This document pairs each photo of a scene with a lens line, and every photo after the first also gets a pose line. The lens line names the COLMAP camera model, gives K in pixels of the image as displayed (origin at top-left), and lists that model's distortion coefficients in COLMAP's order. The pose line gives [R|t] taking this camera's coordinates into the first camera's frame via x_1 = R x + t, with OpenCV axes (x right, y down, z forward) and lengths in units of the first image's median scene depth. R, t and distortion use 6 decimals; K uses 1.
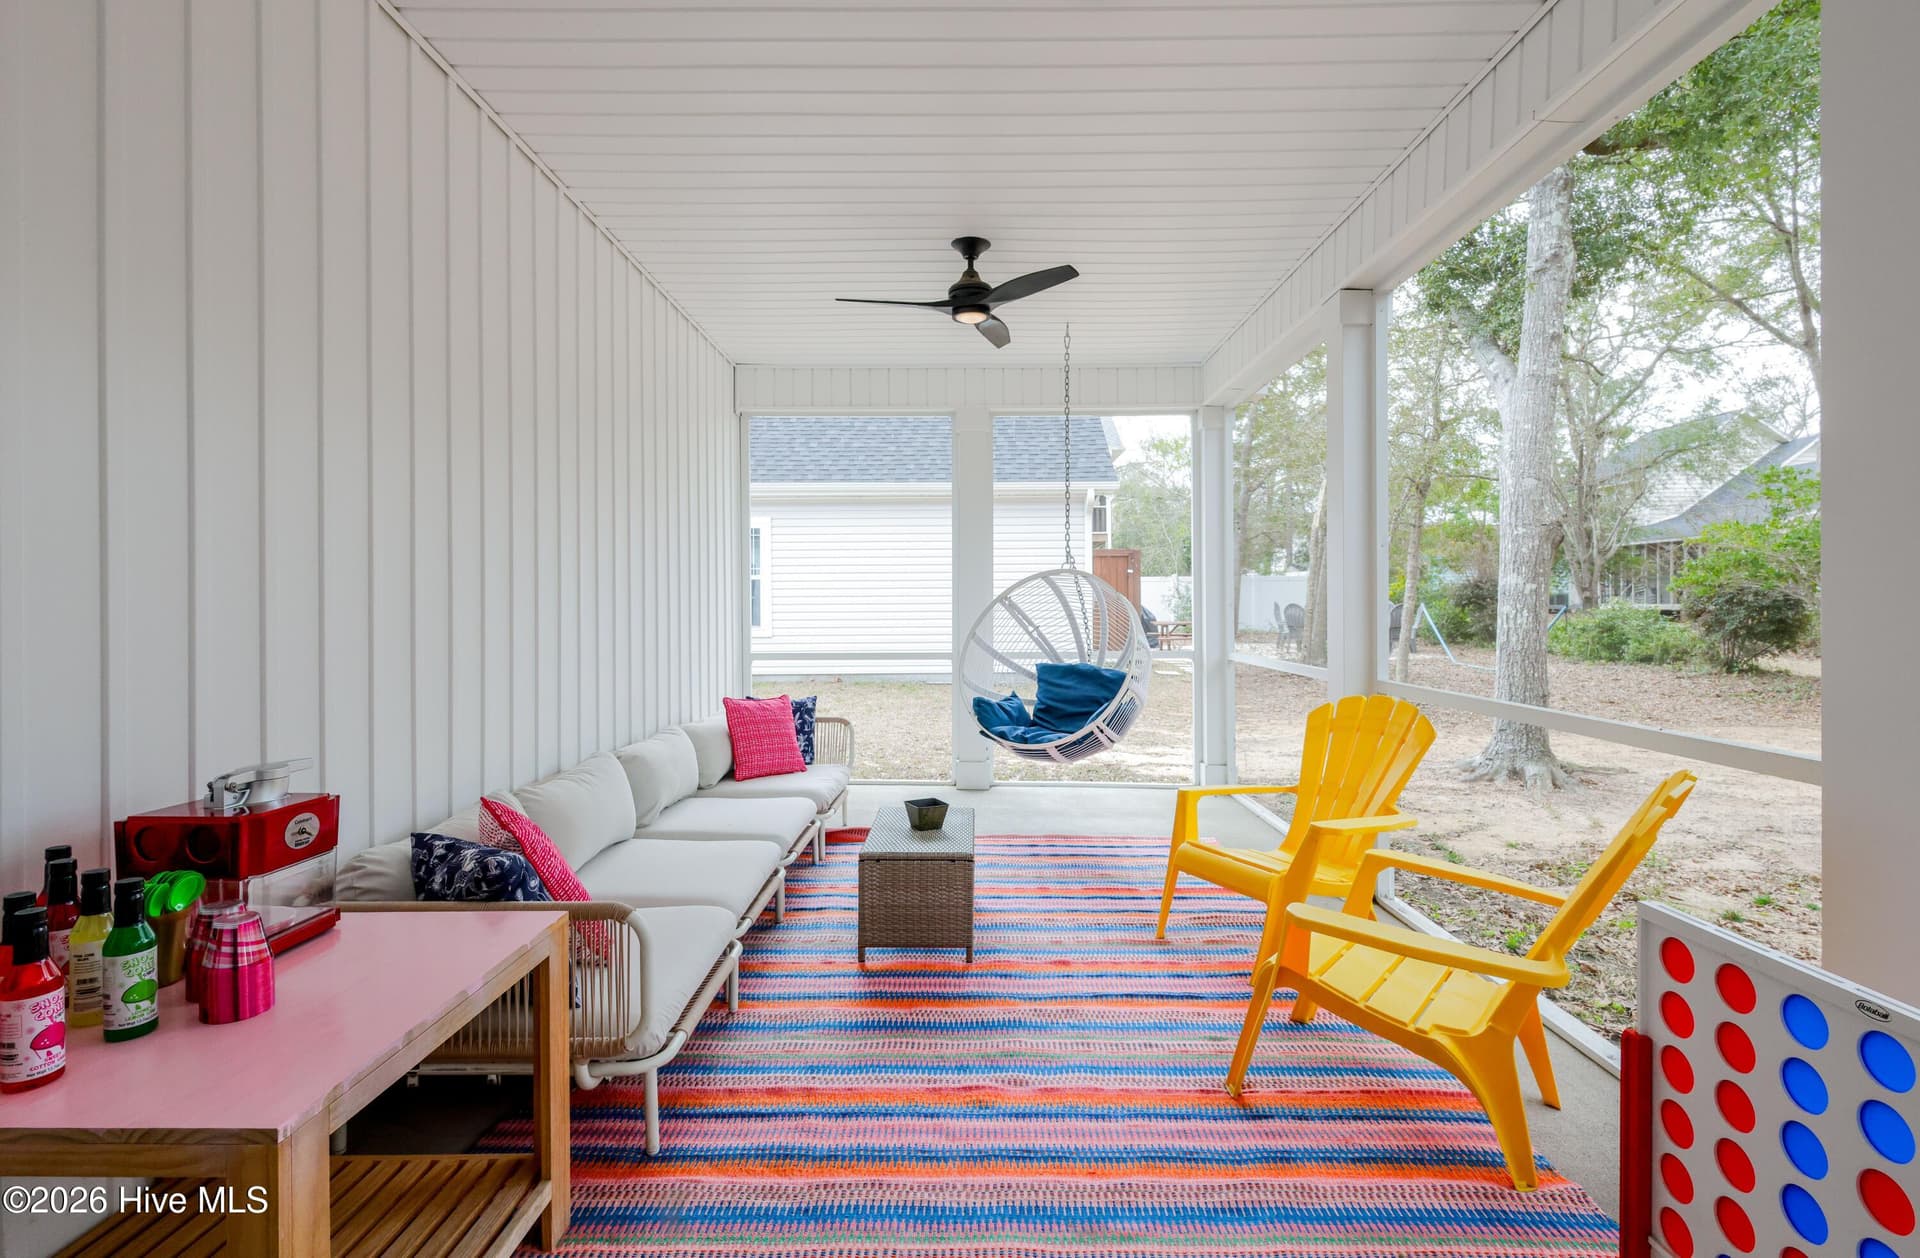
lens RADIAL K [[899.1, 0, 991.9], [0, 899.1, 611.7], [0, 0, 1]] dist [0.000362, -0.000339]
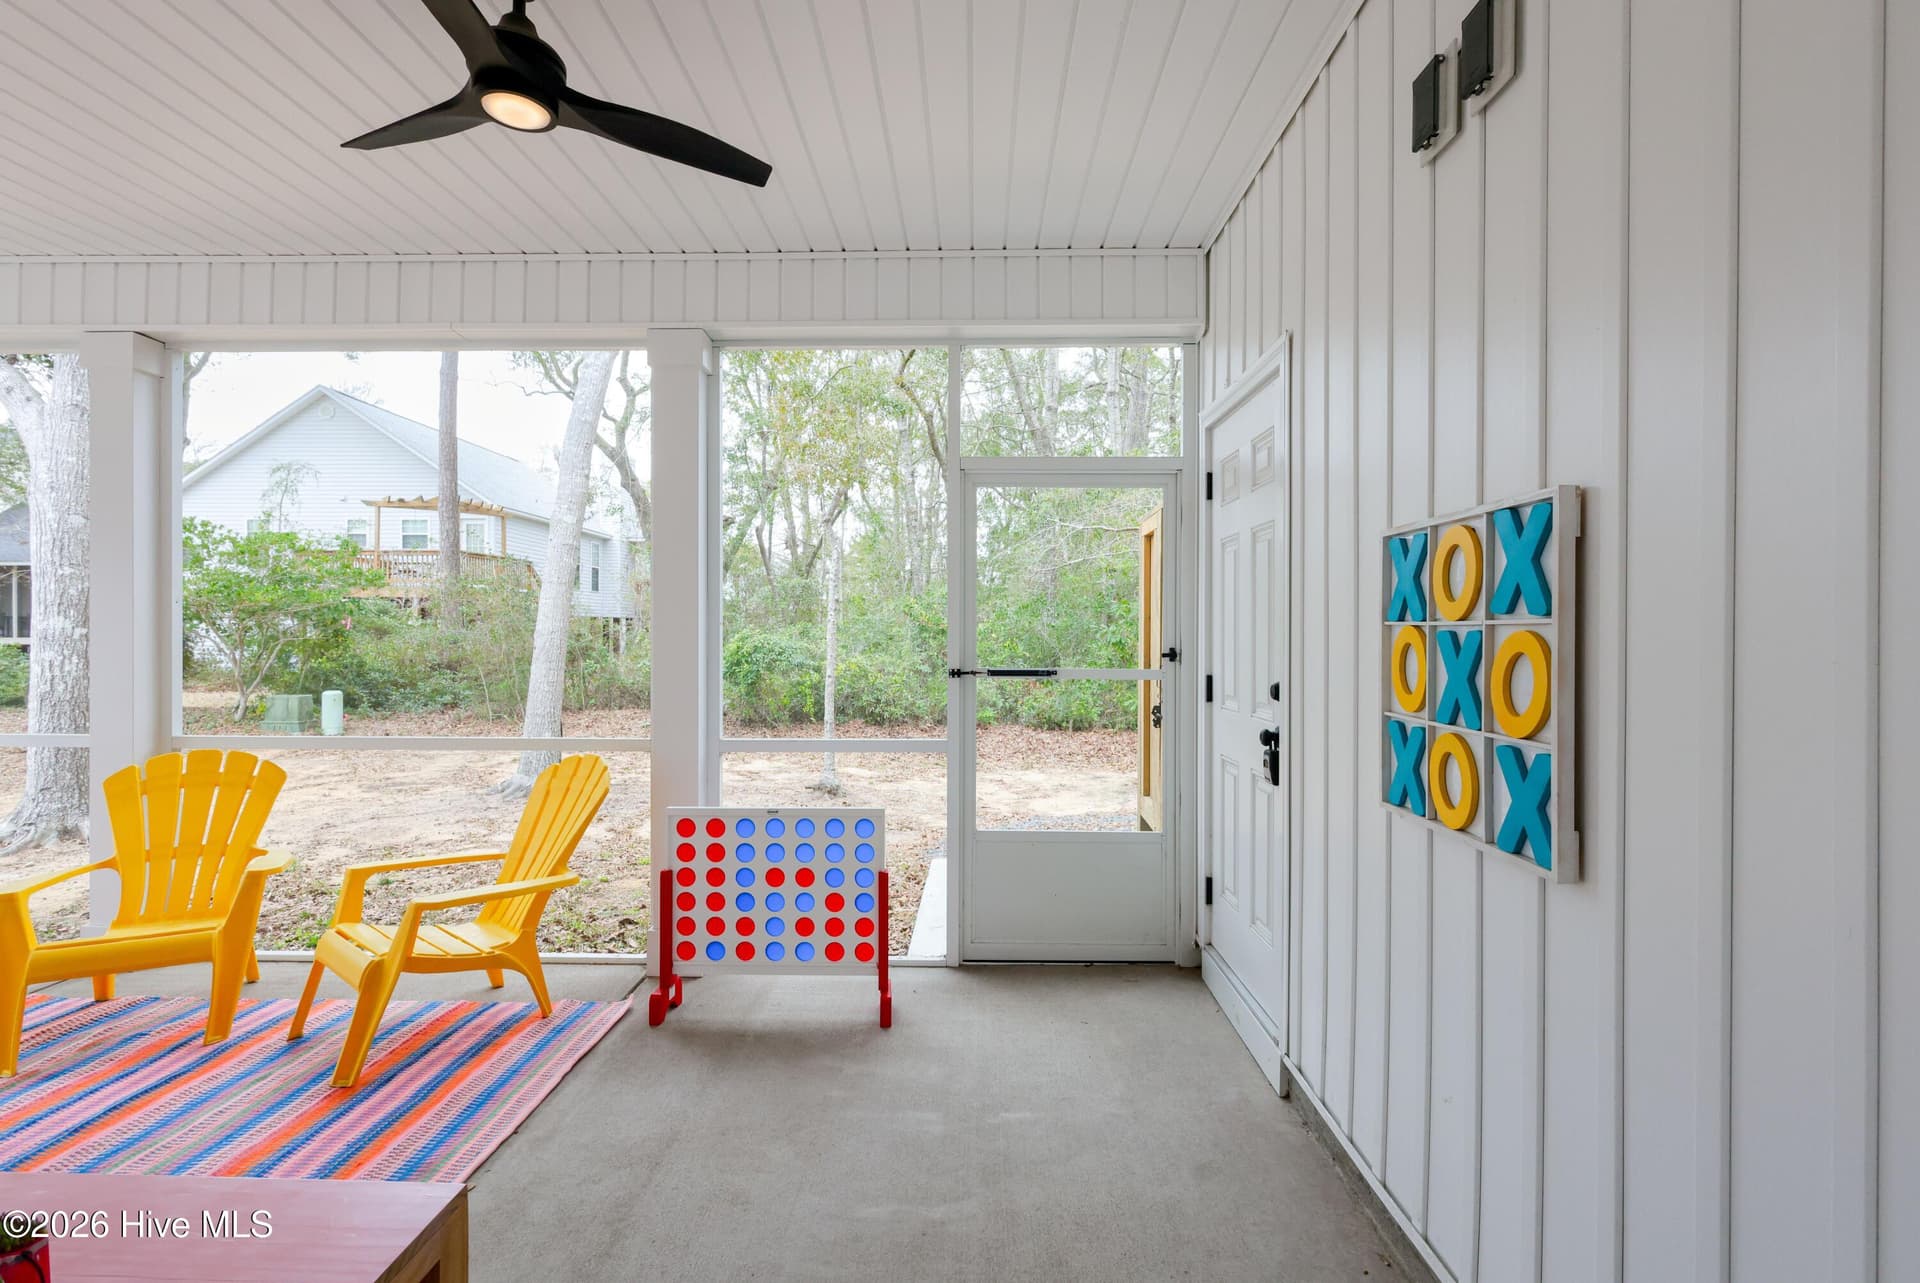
lens RADIAL K [[890.1, 0, 974.2], [0, 890.1, 642.9], [0, 0, 1]] dist [0.000002, 0.000417]
pose [[0.000078, -0.002198, 0.999998, -0.524921], [-0.000543, 0.999997, 0.002198, -0.028953], [-1.000000, -0.000544, 0.000077, 0.100388]]
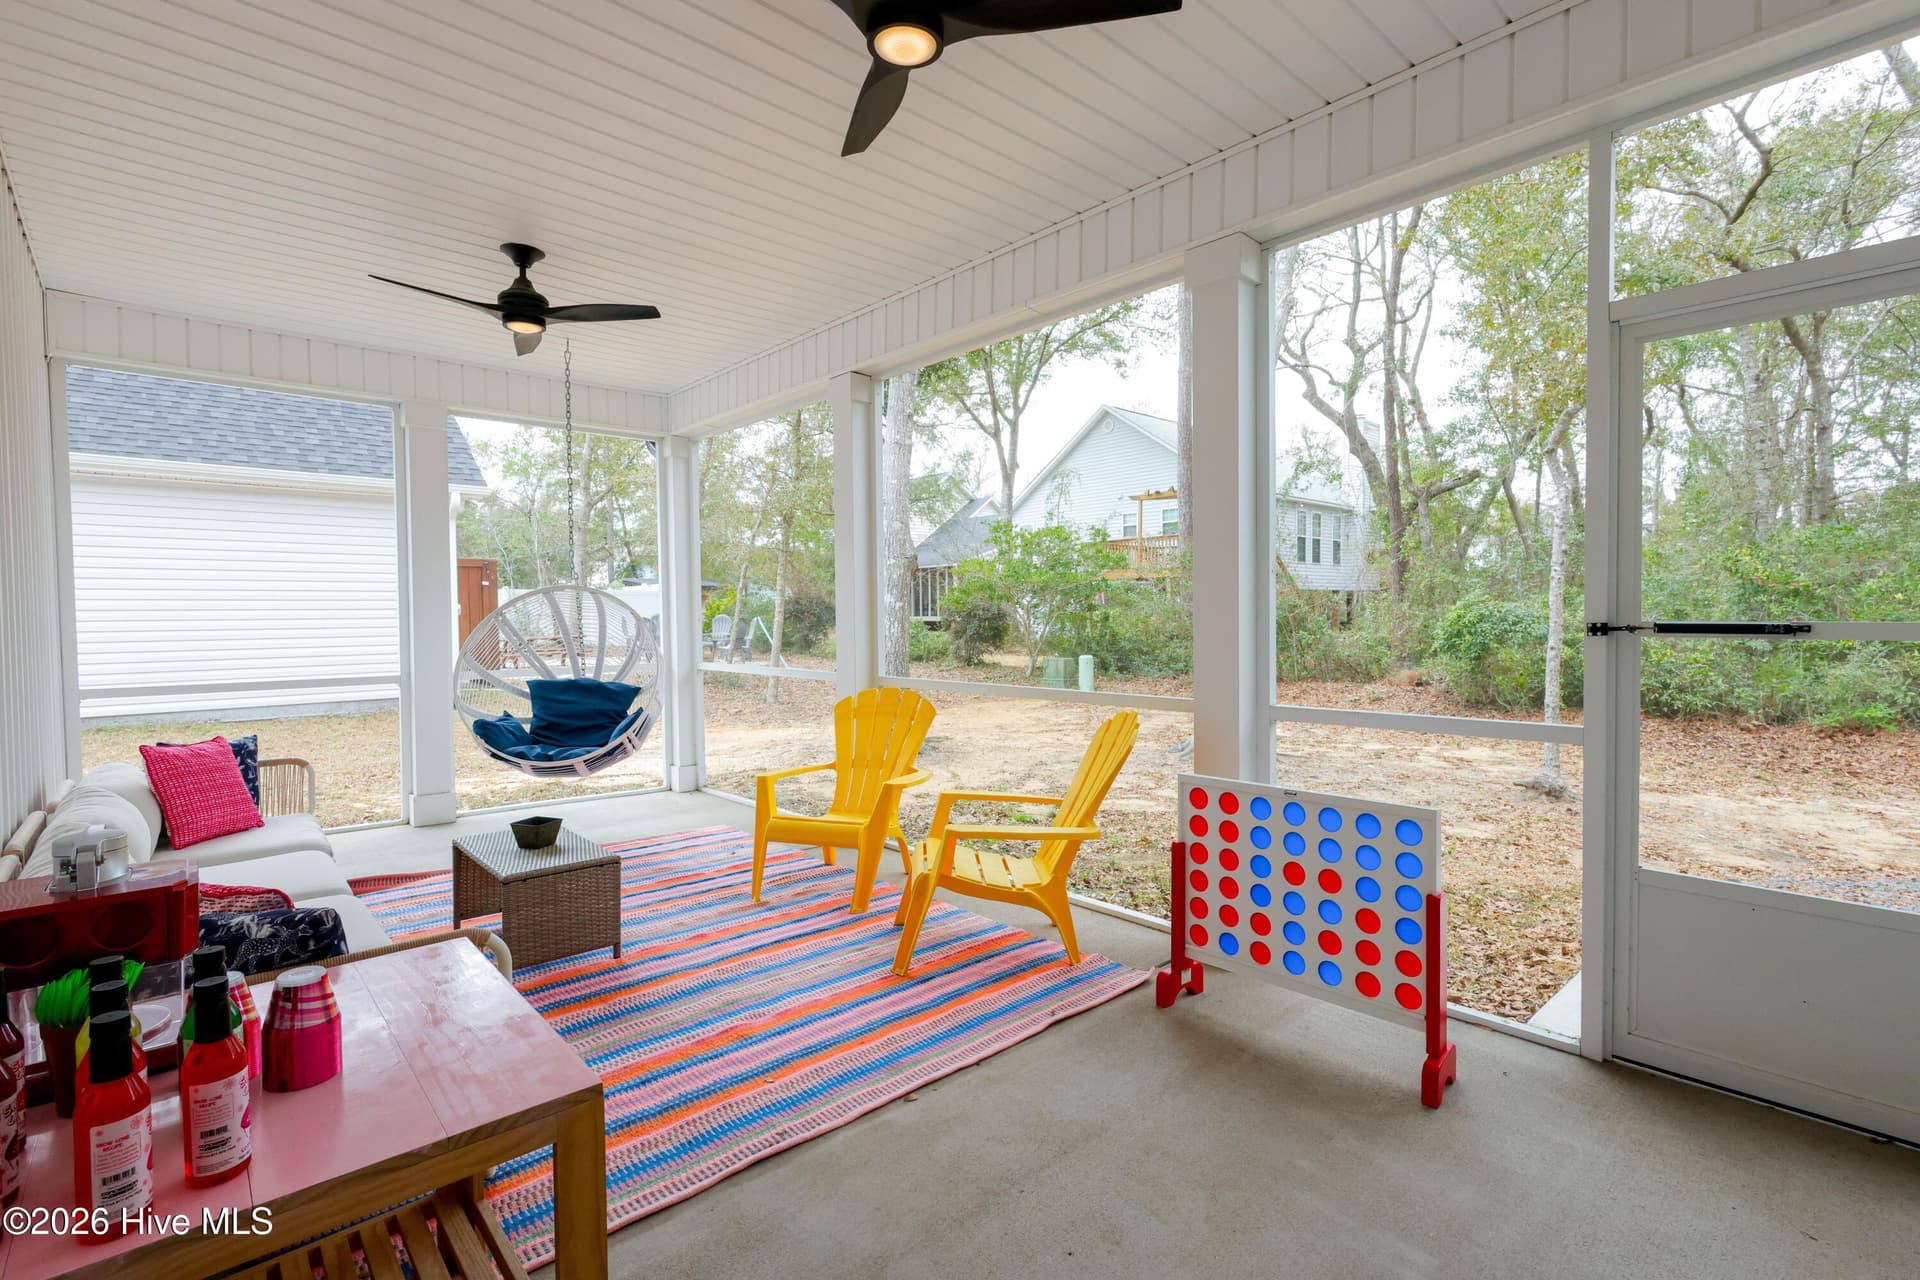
lens RADIAL K [[890.1, 0, 974.2], [0, 890.1, 641.4], [0, 0, 1]] dist [0.000002, 0.000417]
pose [[0.729660, -0.022325, 0.683446, -0.335067], [0.009363, 0.999699, 0.022660, -0.003833], [-0.683746, -0.010135, 0.729650, -0.042968]]
